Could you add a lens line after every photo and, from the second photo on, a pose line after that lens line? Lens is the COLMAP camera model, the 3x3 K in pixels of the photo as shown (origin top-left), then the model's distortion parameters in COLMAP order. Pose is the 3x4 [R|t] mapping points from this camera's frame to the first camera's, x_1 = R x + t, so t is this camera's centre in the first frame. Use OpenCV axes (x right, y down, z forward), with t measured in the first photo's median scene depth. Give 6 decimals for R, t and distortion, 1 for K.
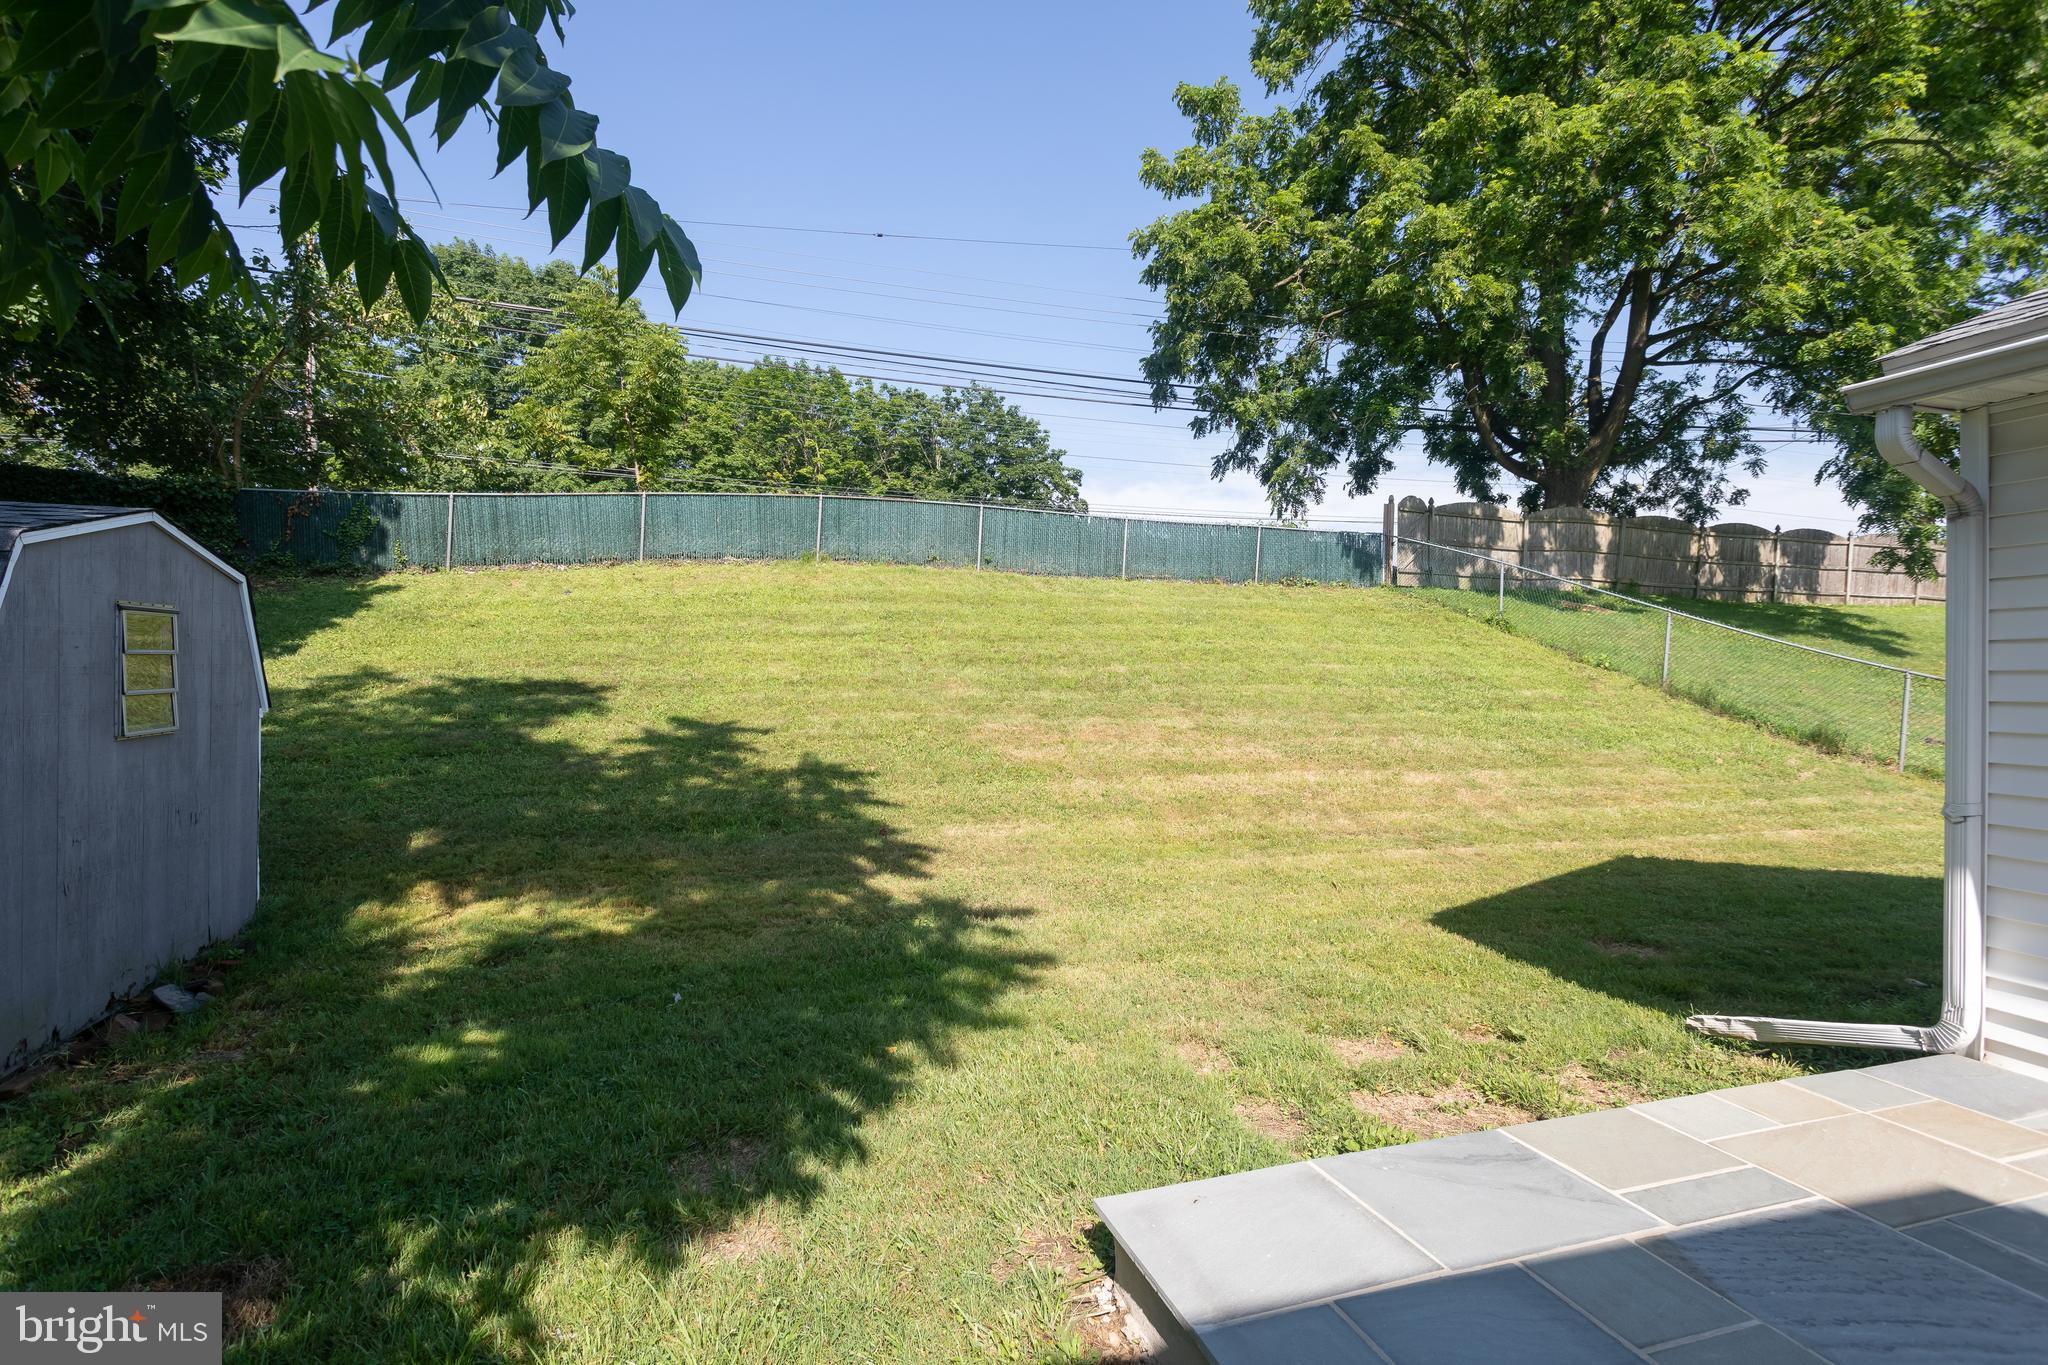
lens RADIAL K [[989.4, 0, 1024.0], [0, 989.4, 682.5], [0, 0, 1]] dist [0.002575, 0.000731]
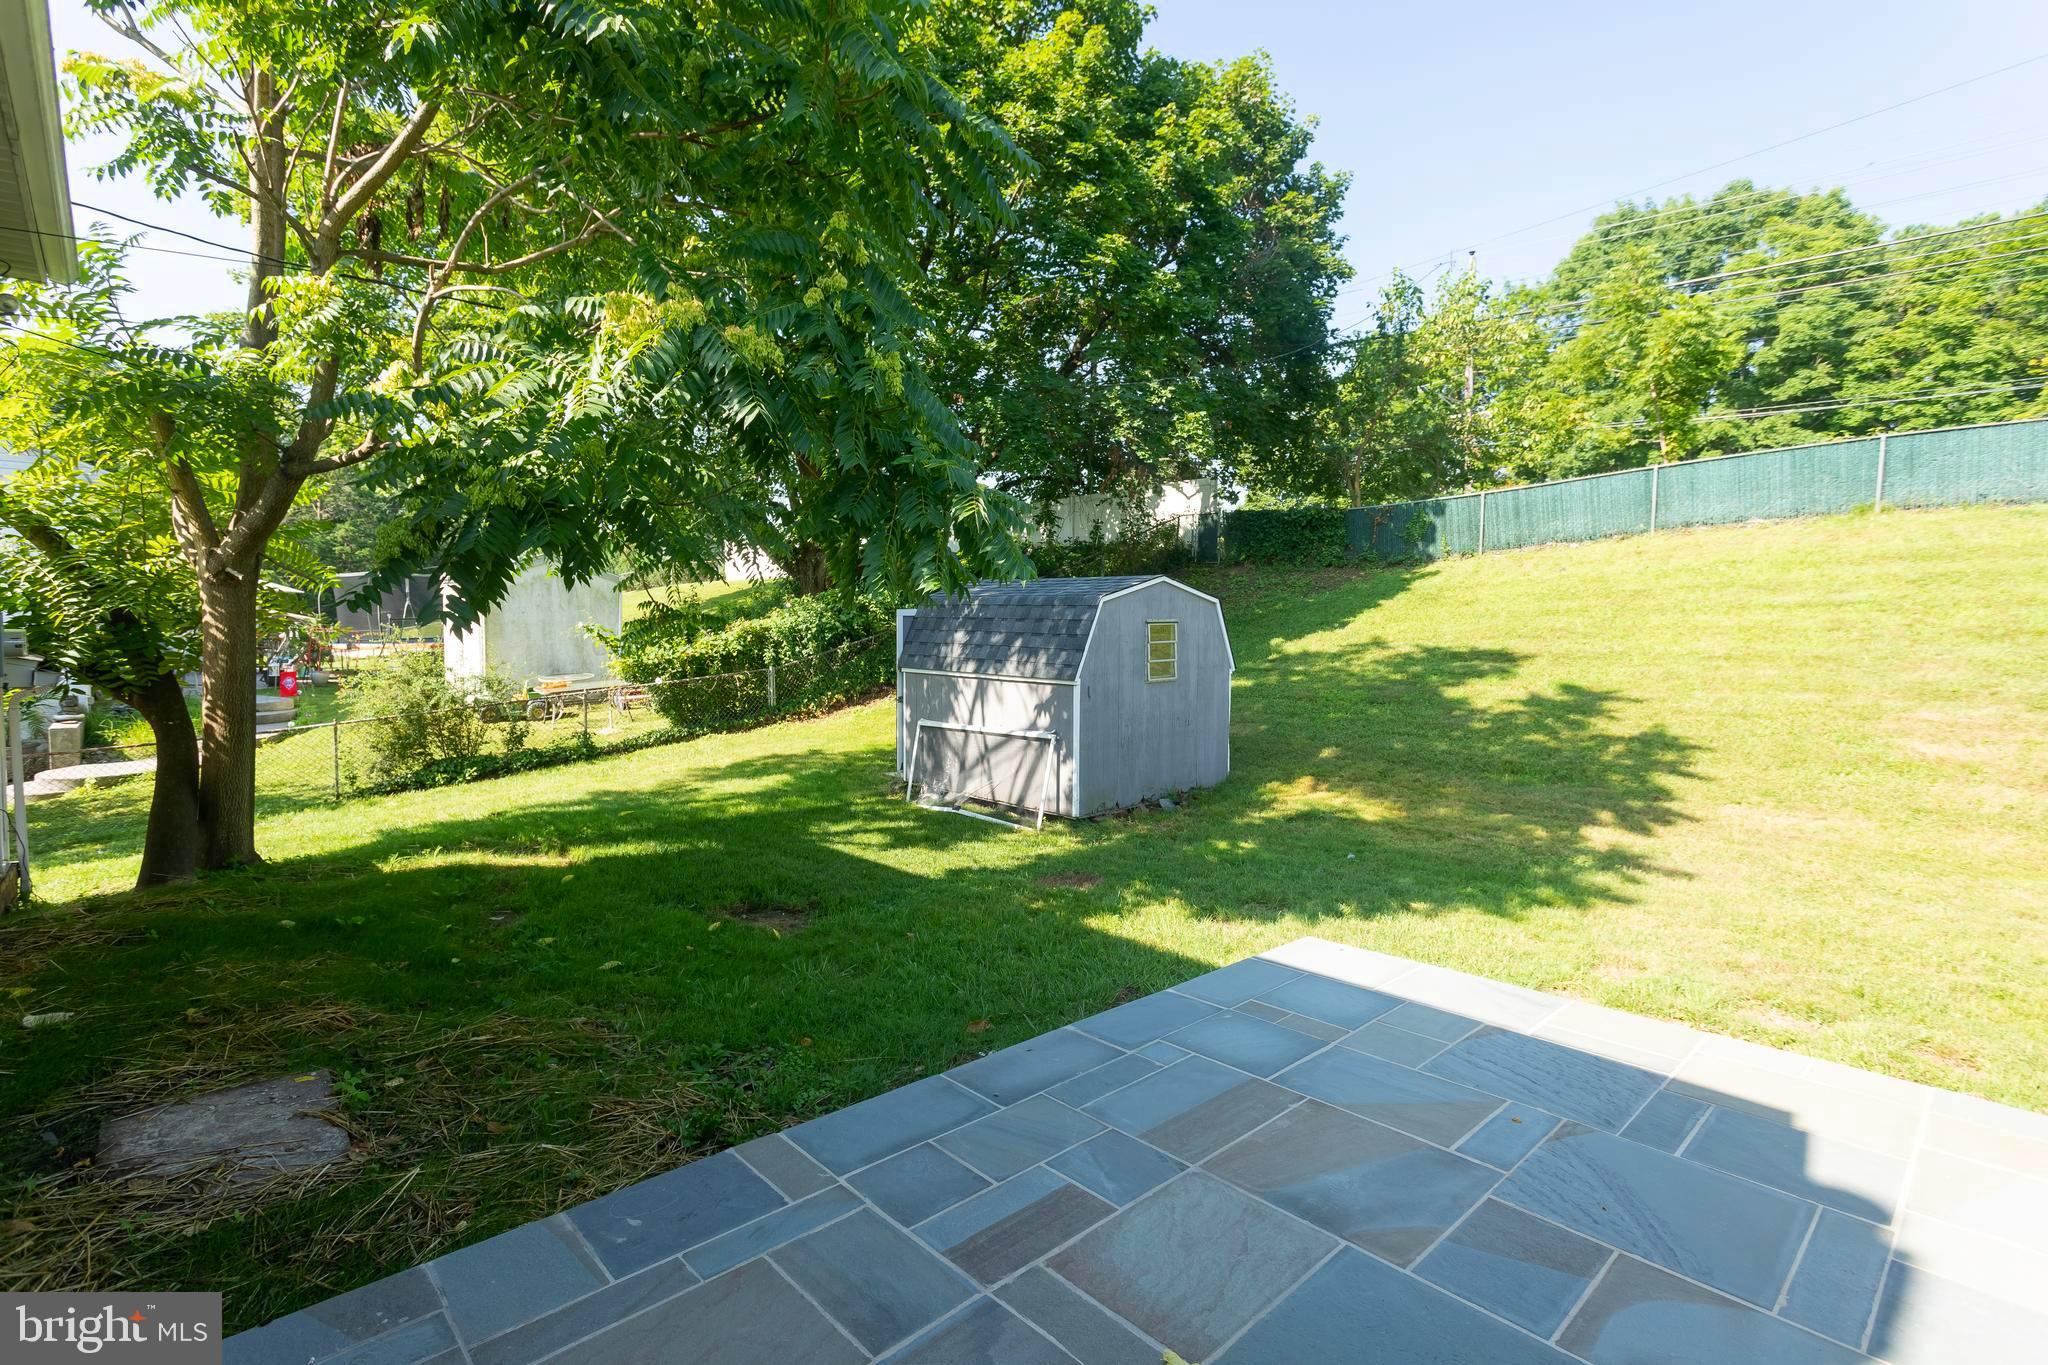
lens RADIAL K [[989.4, 0, 1024.0], [0, 989.4, 682.5], [0, 0, 1]] dist [0.002575, 0.000731]
pose [[0.455734, 0.051830, -0.888606, 0.738461], [-0.008035, 0.998502, 0.054119, -0.046991], [0.890080, -0.017523, 0.455468, -0.202609]]
